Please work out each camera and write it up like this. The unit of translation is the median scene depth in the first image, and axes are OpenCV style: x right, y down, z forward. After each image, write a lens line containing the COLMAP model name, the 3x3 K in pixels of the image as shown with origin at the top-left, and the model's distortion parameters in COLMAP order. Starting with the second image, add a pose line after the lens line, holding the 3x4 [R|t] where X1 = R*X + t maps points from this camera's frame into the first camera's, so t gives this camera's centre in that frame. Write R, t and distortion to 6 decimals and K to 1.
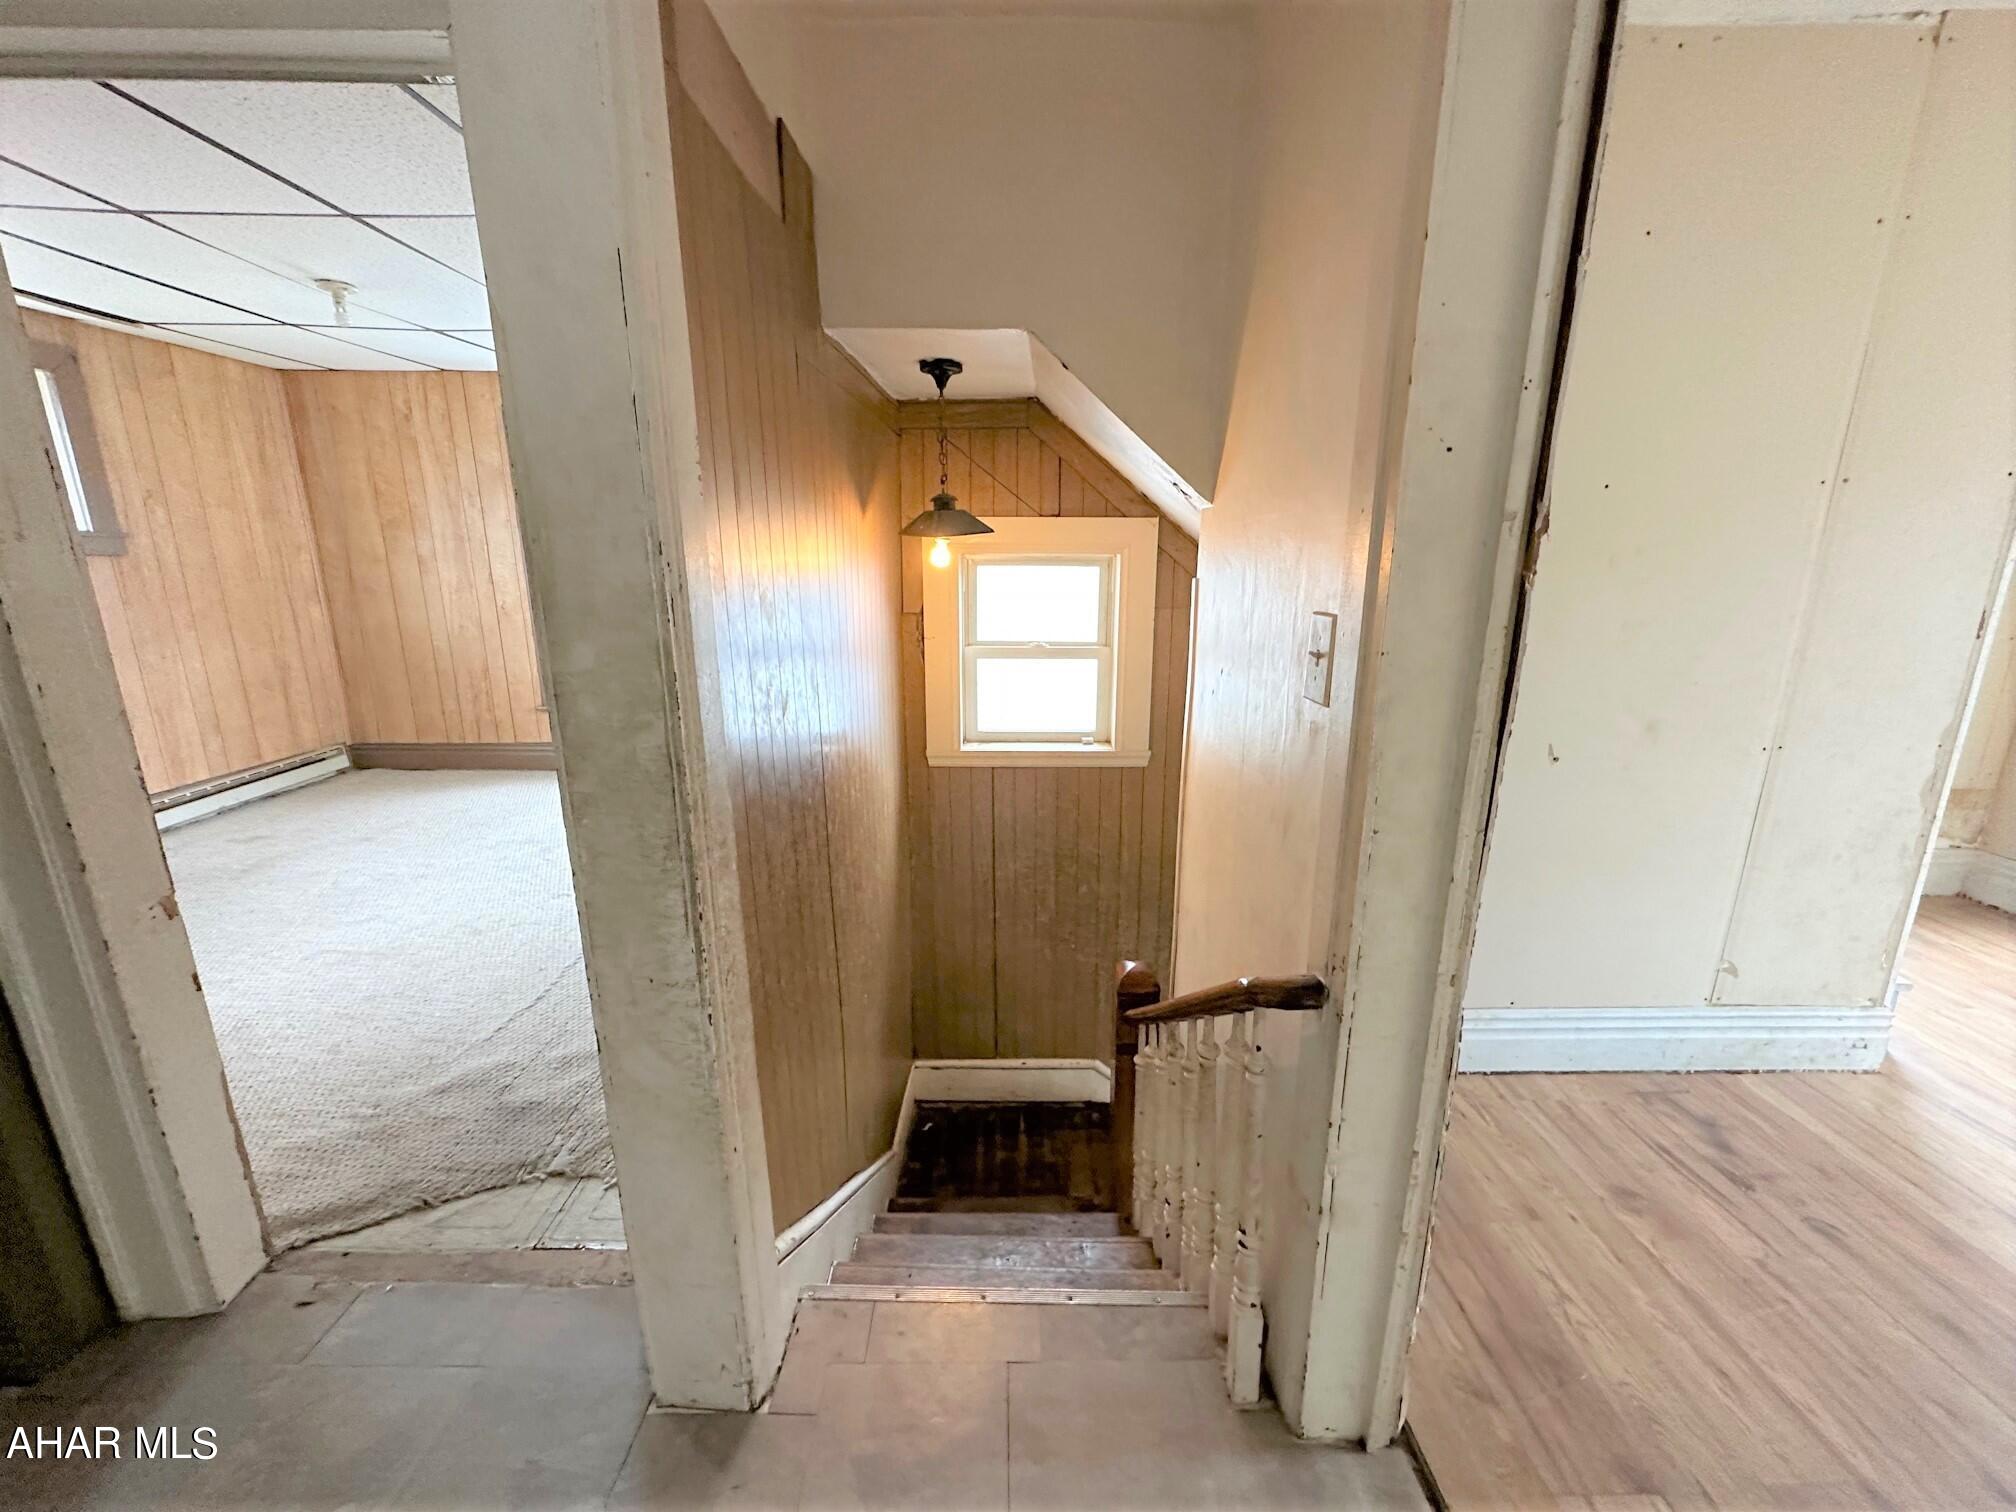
lens RADIAL K [[802.8, 0, 1010.2], [0, 802.8, 757.4], [0, 0, 1]] dist [-0.001641, 0.000858]
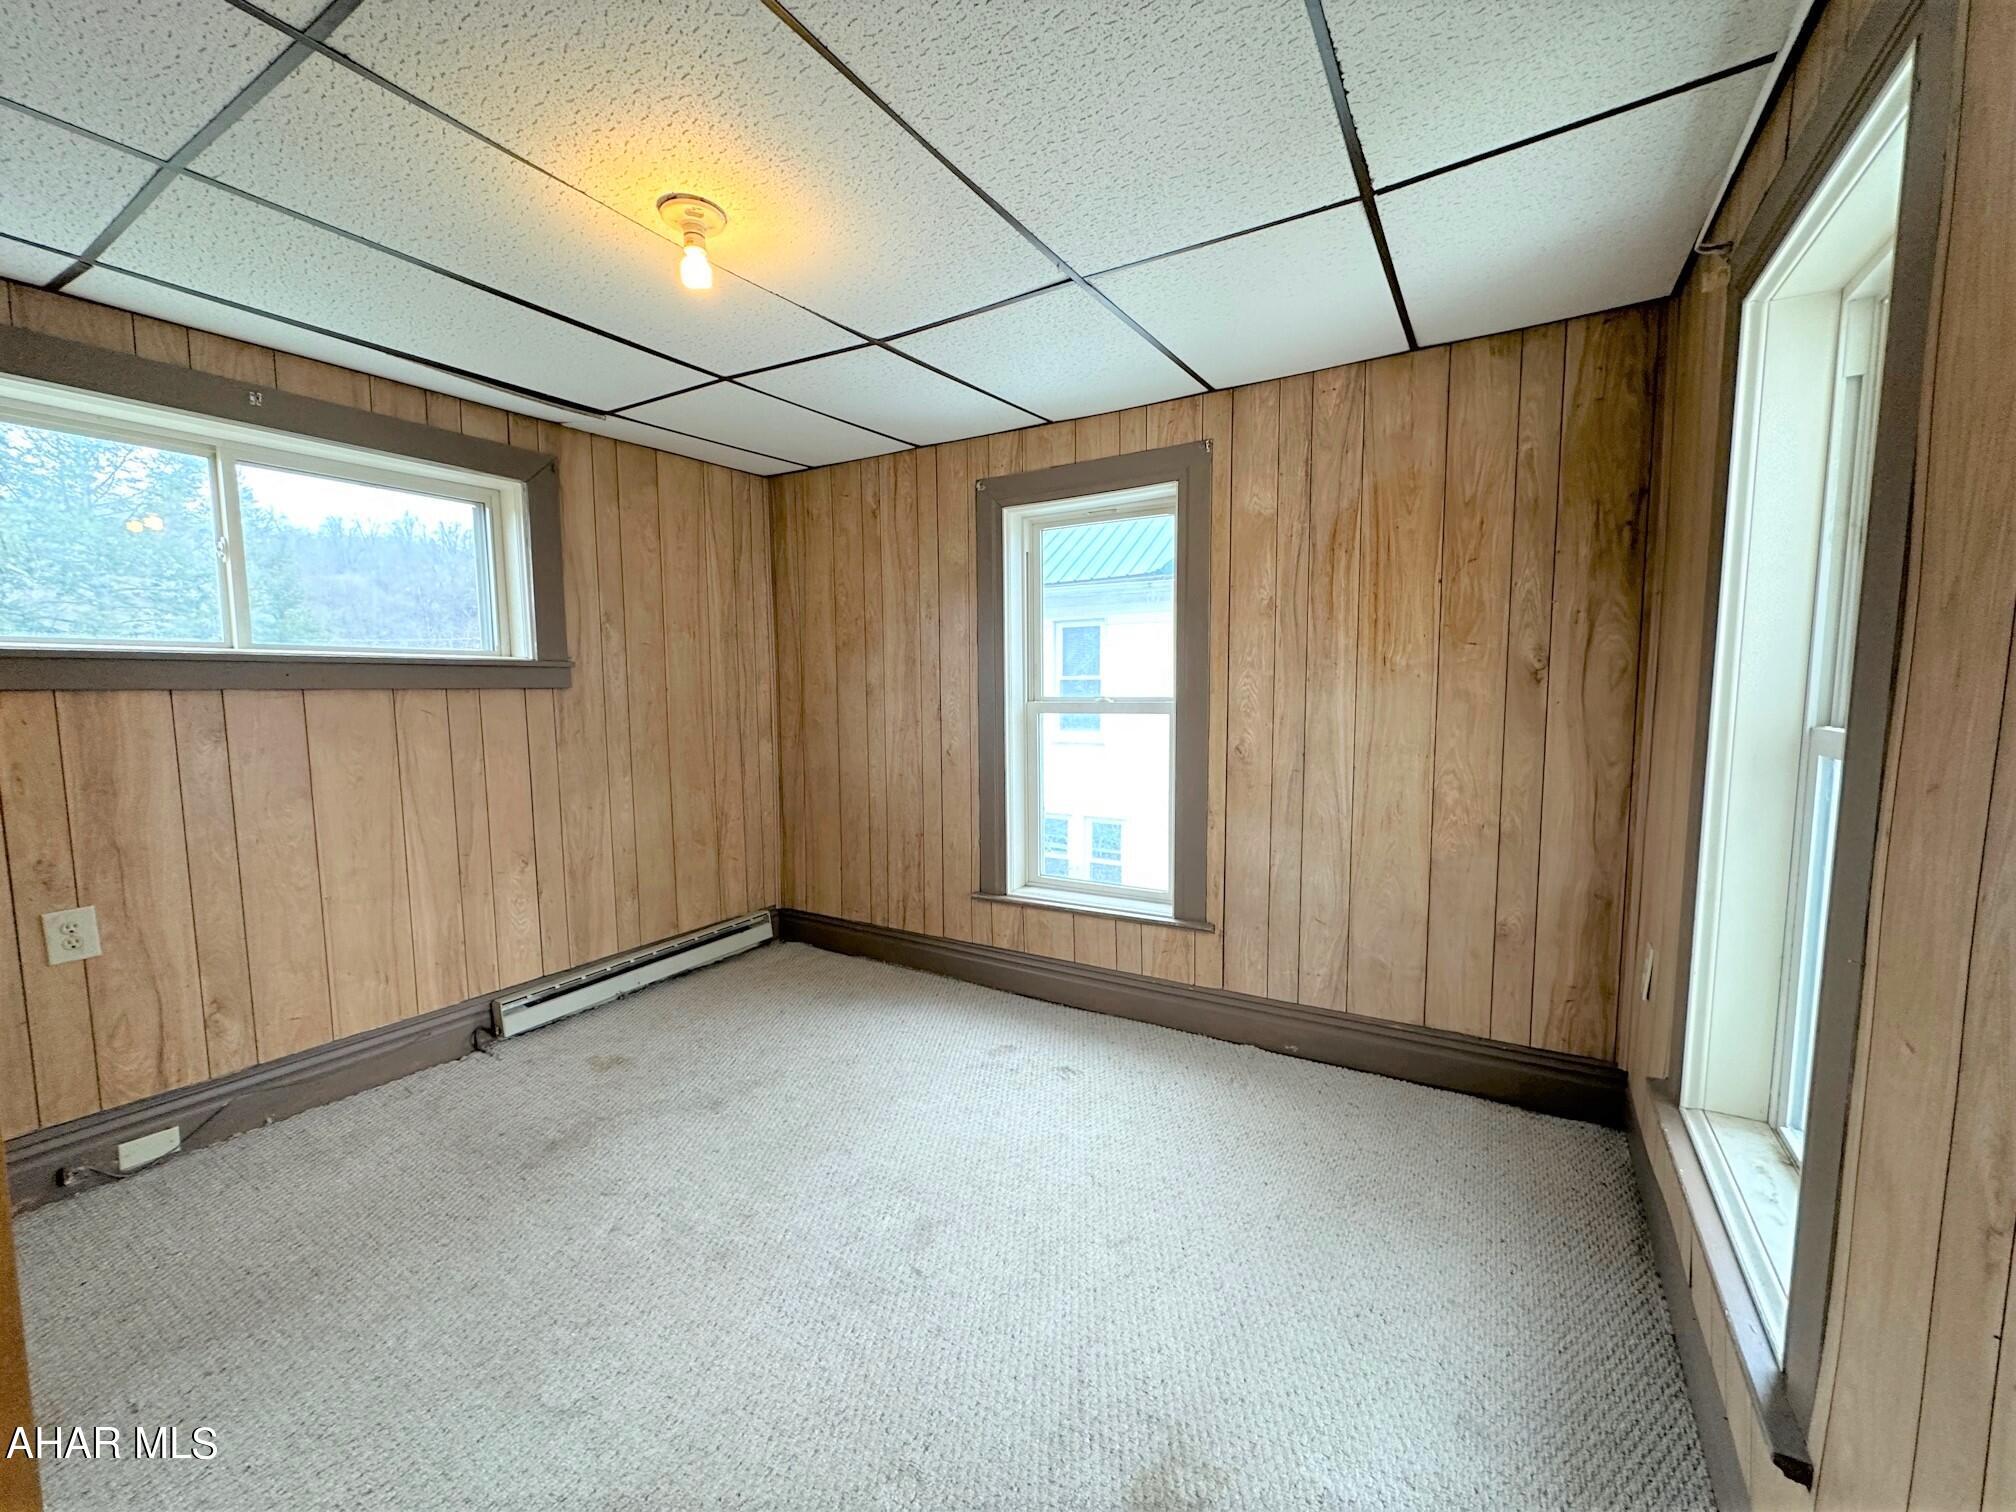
lens RADIAL K [[802.8, 0, 1008.1], [0, 802.8, 754.4], [0, 0, 1]] dist [-0.001641, 0.000858]
pose [[0.853388, 0.038594, -0.519845, -0.216984], [-0.114787, 0.986690, -0.115183, -0.112407], [0.508481, 0.157967, 0.846460, 0.429853]]
